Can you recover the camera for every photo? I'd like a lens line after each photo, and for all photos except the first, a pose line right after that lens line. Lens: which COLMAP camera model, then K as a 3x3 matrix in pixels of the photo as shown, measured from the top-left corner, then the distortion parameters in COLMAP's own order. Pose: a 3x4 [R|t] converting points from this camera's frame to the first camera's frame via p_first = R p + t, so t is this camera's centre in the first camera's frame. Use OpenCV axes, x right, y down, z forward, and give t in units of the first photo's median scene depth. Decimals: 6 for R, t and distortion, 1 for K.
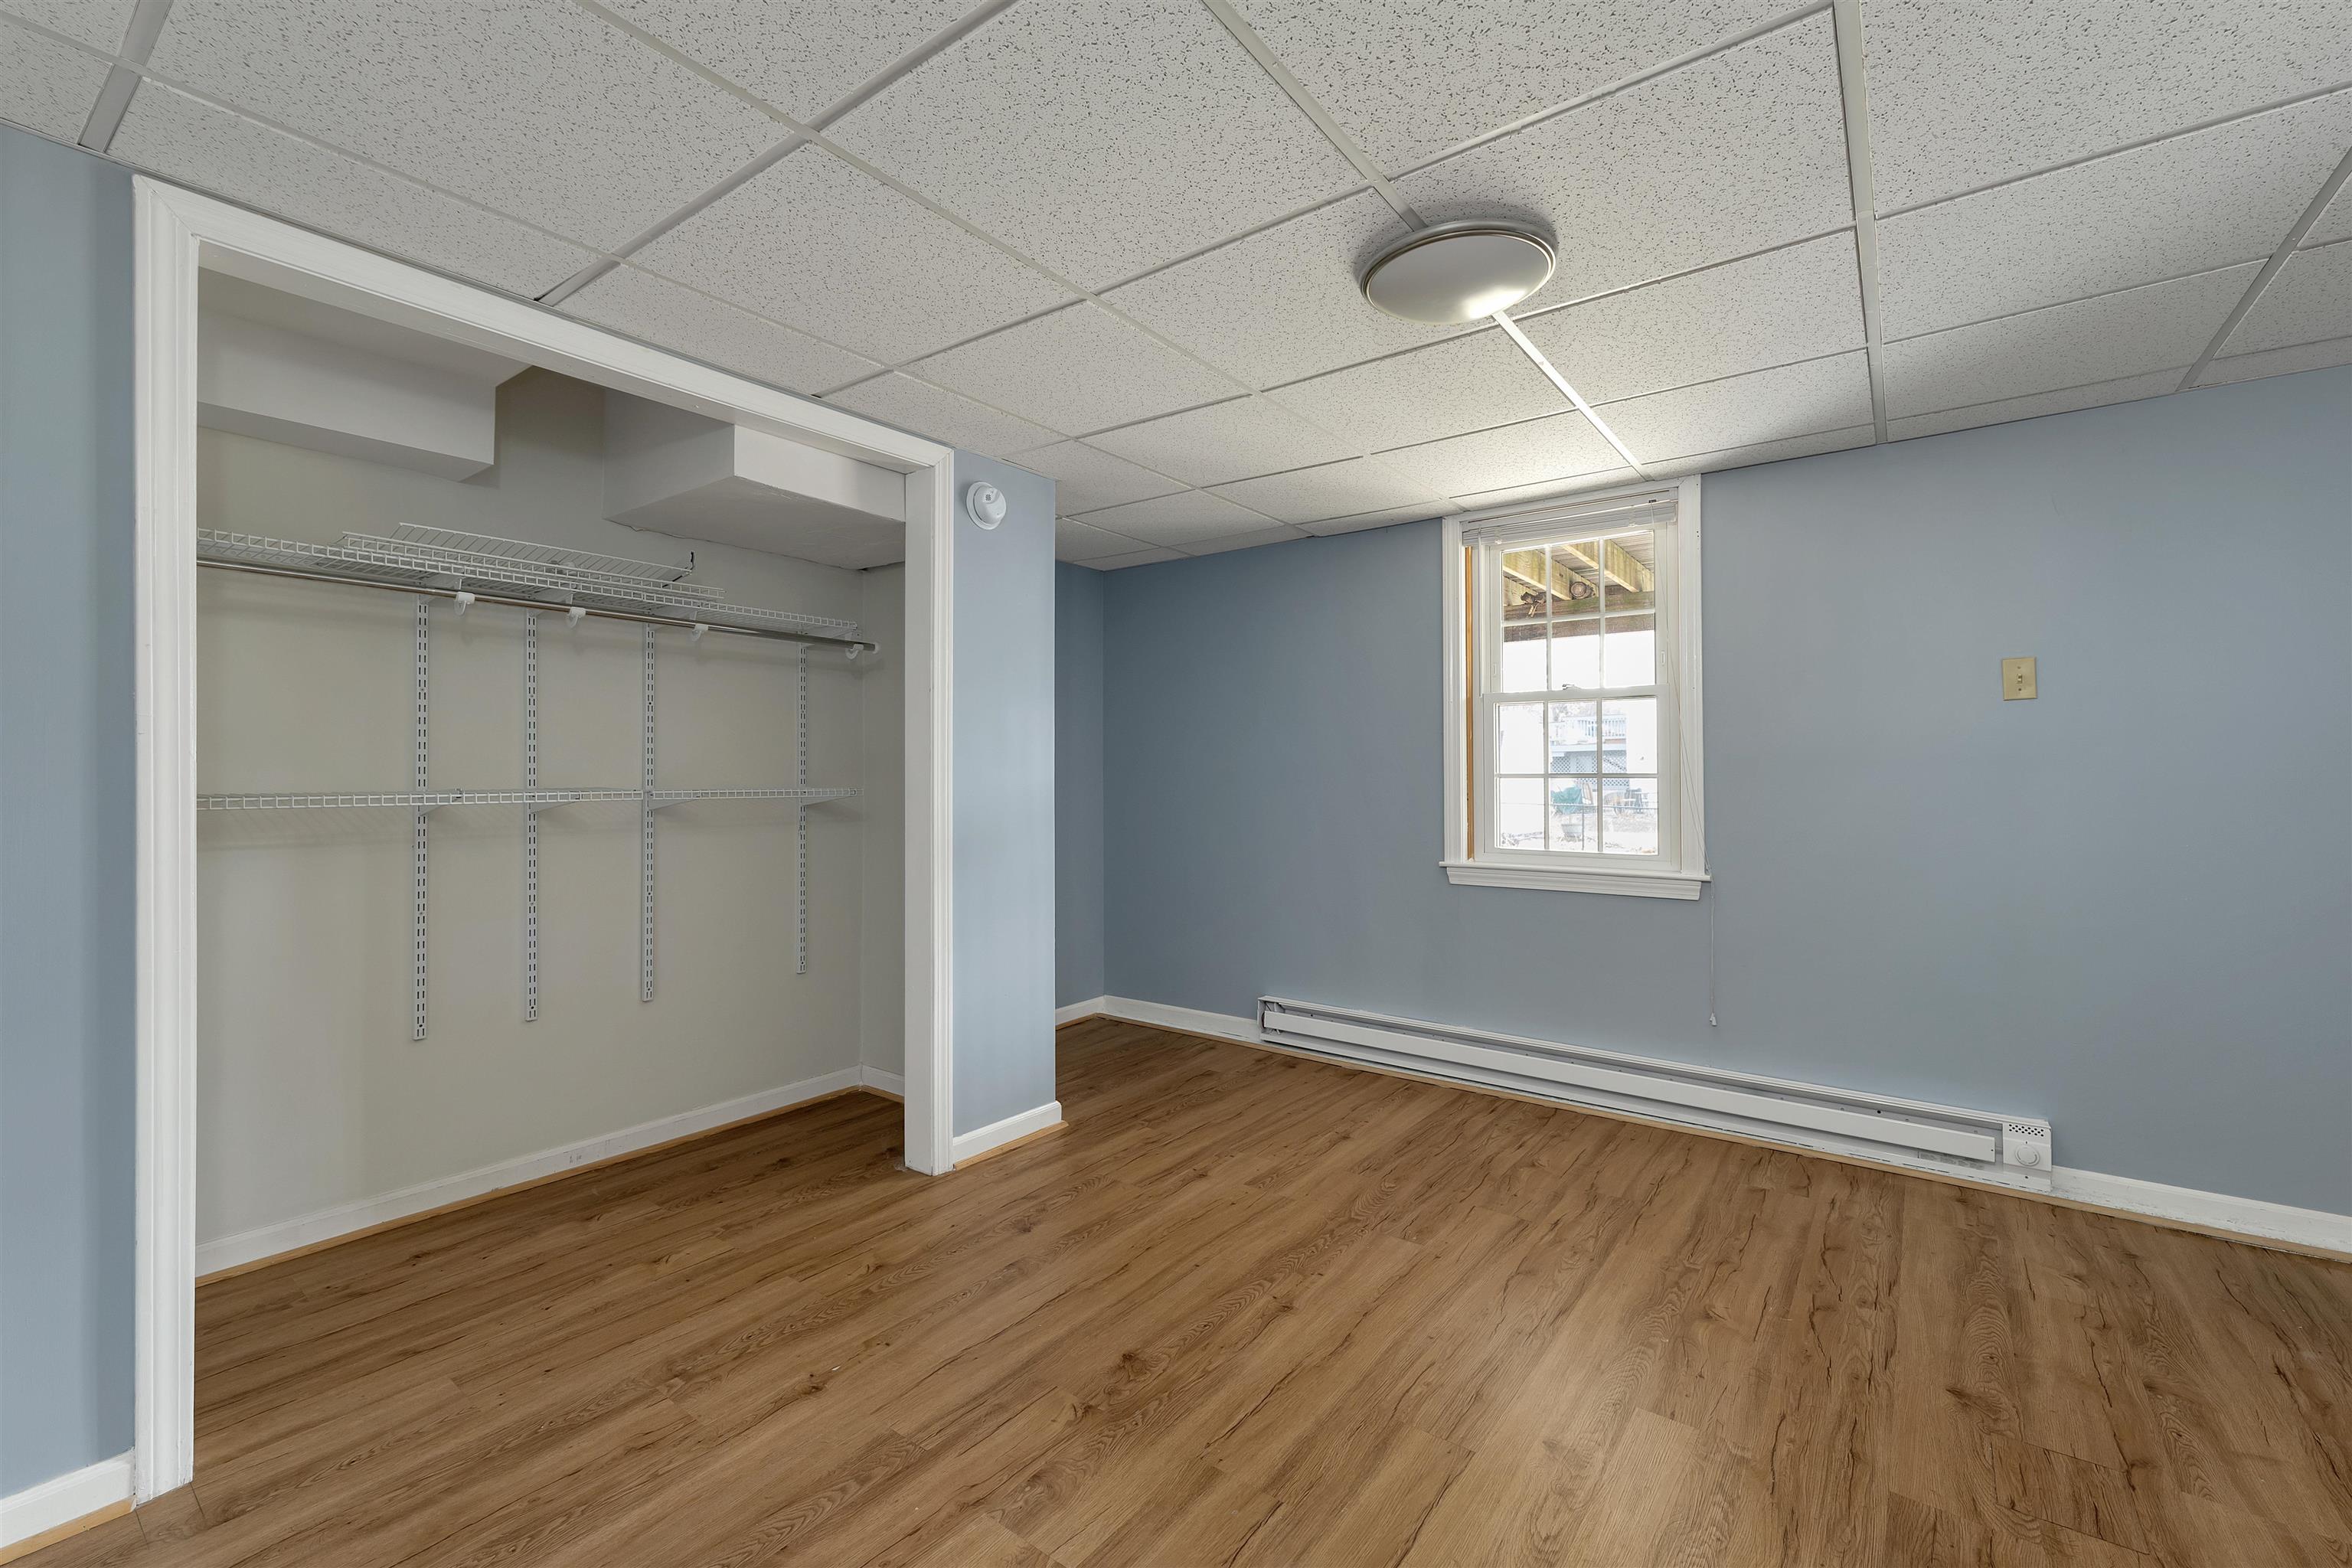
lens RADIAL K [[1005.4, 0, 1149.0], [0, 1005.4, 774.4], [0, 0, 1]] dist [0.002090, 0.000216]
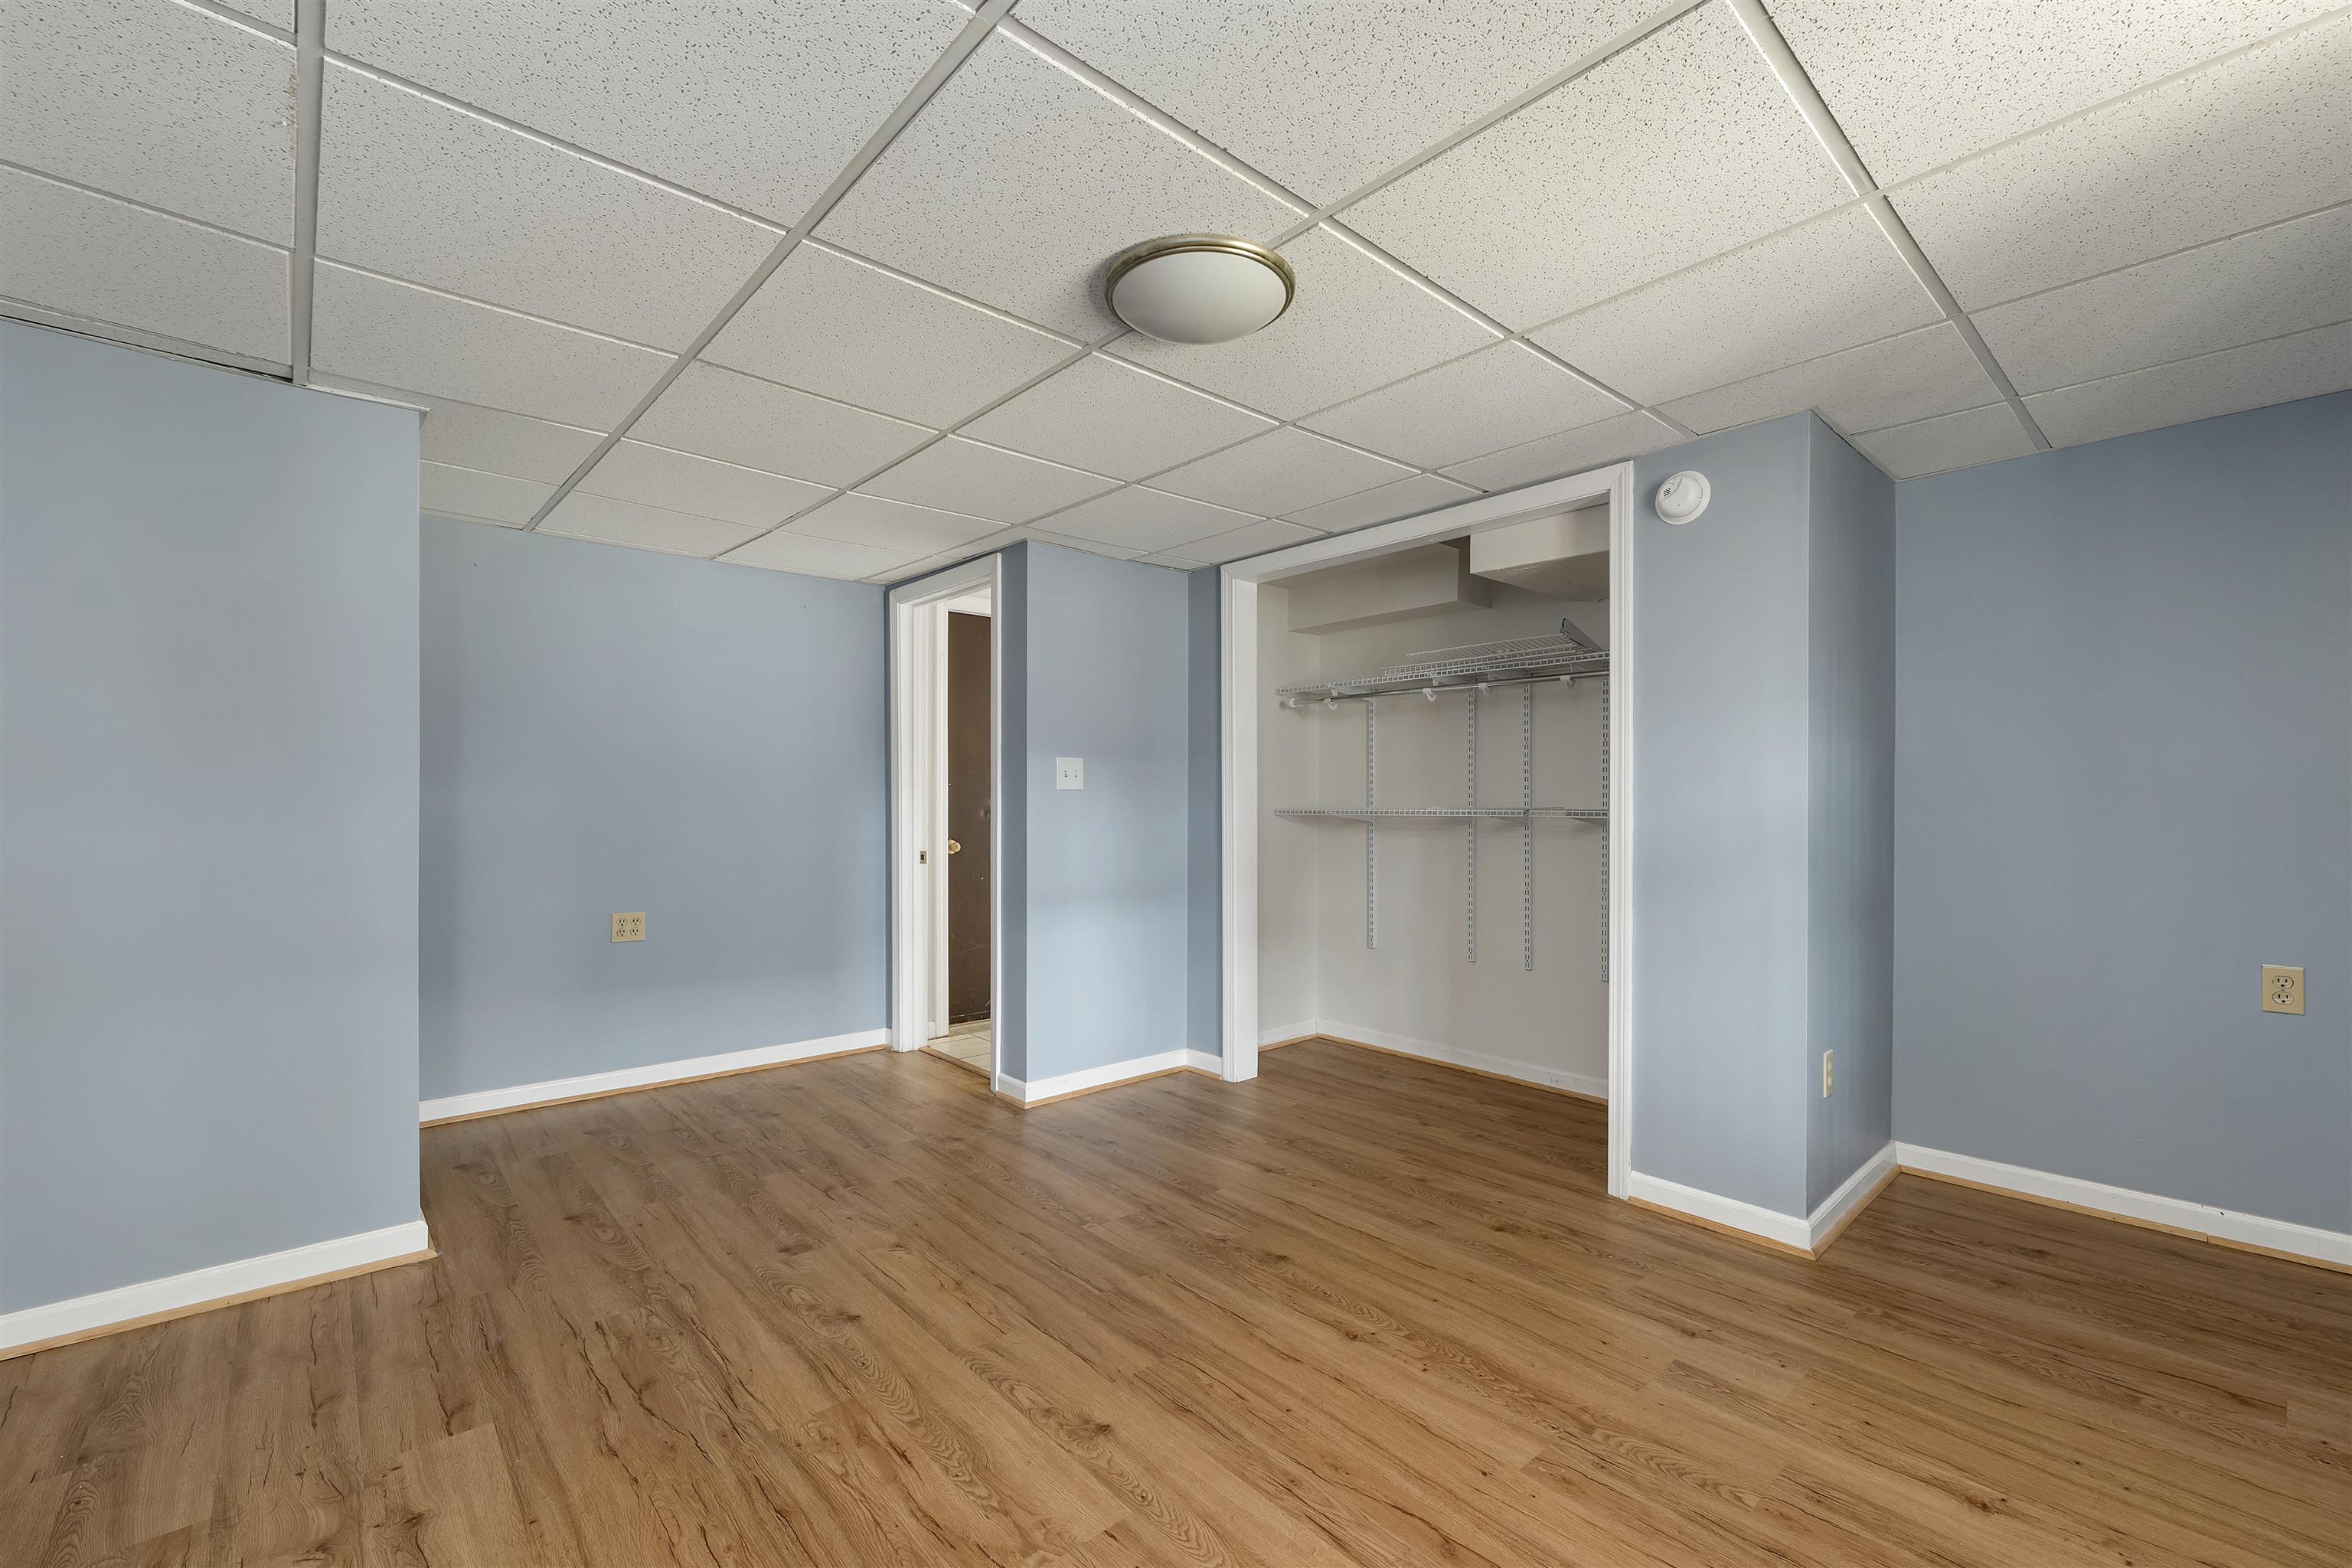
lens RADIAL K [[970.8, 0, 1167.5], [0, 970.8, 810.4], [0, 0, 1]] dist [0.000294, -0.000195]
pose [[-0.196813, 0.009331, -0.980397, 0.925353], [0.002057, 0.999956, 0.009105, 0.004611], [0.980439, -0.000224, -0.196823, 0.848686]]
